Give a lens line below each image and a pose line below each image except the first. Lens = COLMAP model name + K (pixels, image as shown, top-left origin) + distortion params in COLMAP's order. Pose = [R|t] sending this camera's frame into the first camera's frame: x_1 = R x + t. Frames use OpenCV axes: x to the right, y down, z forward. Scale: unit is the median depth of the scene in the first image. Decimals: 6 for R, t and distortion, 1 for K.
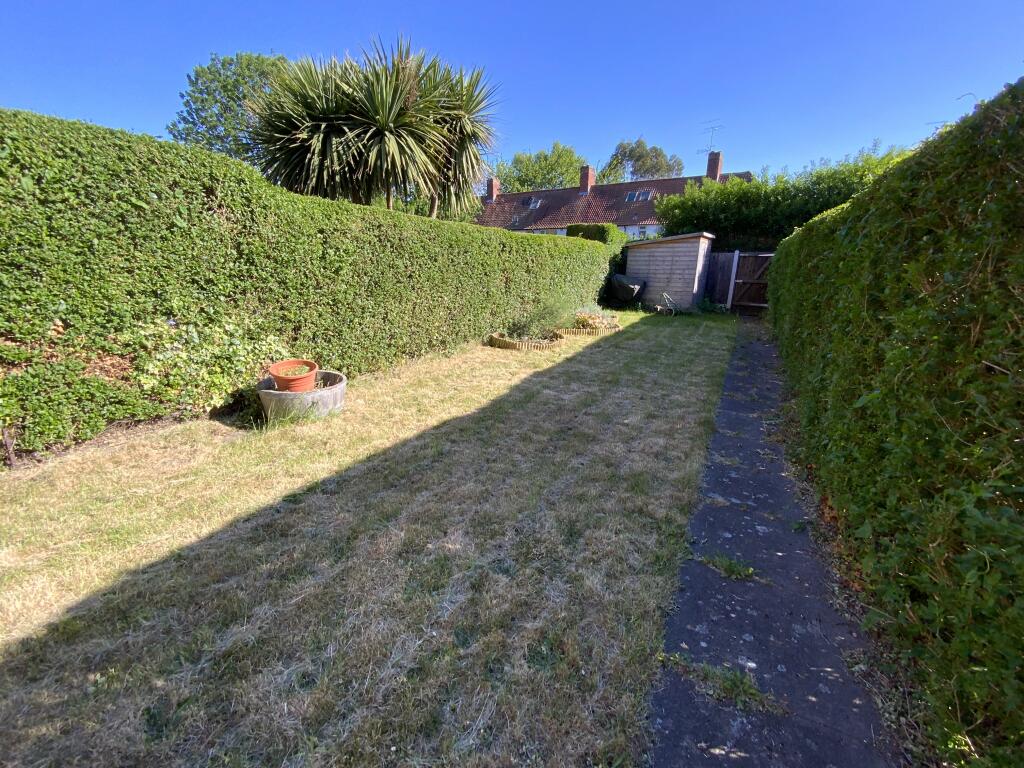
lens RADIAL K [[409.6, 0, 508.5], [0, 409.6, 383.9], [0, 0, 1]] dist [0.006967, -0.014764]
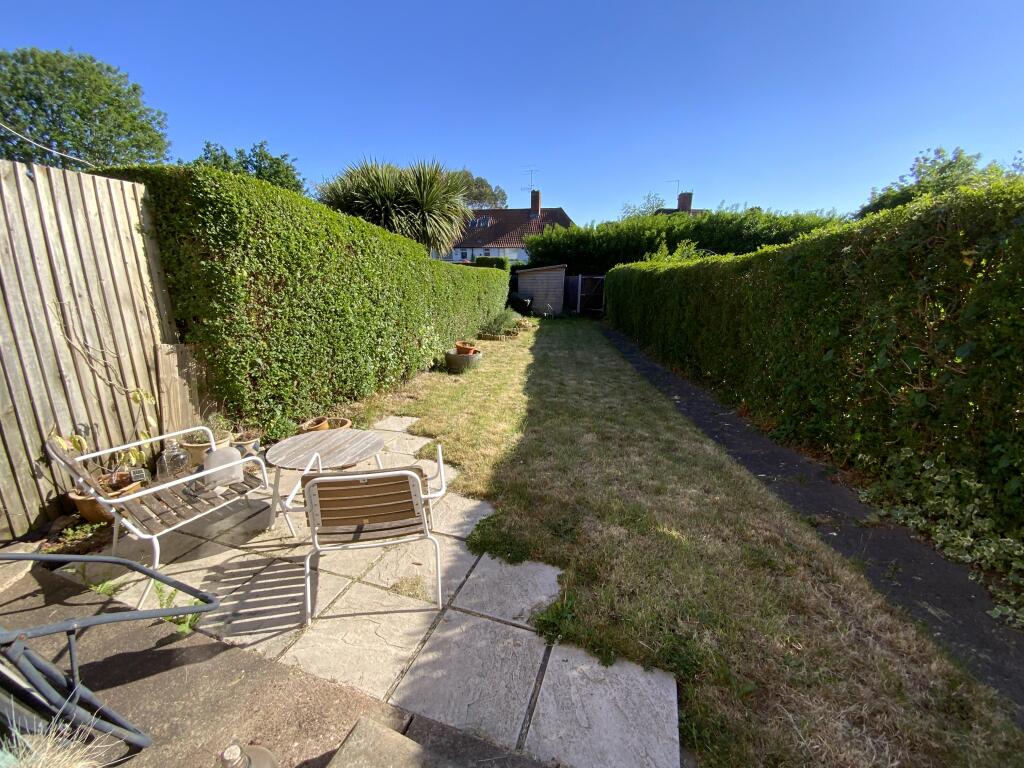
lens RADIAL K [[409.6, 0, 508.5], [0, 409.6, 383.9], [0, 0, 1]] dist [0.006967, -0.014764]
pose [[0.919750, -0.104800, 0.378256, -0.288608], [0.116622, 0.993141, -0.008412, 0.052443], [-0.374780, 0.051850, 0.925663, -0.261485]]
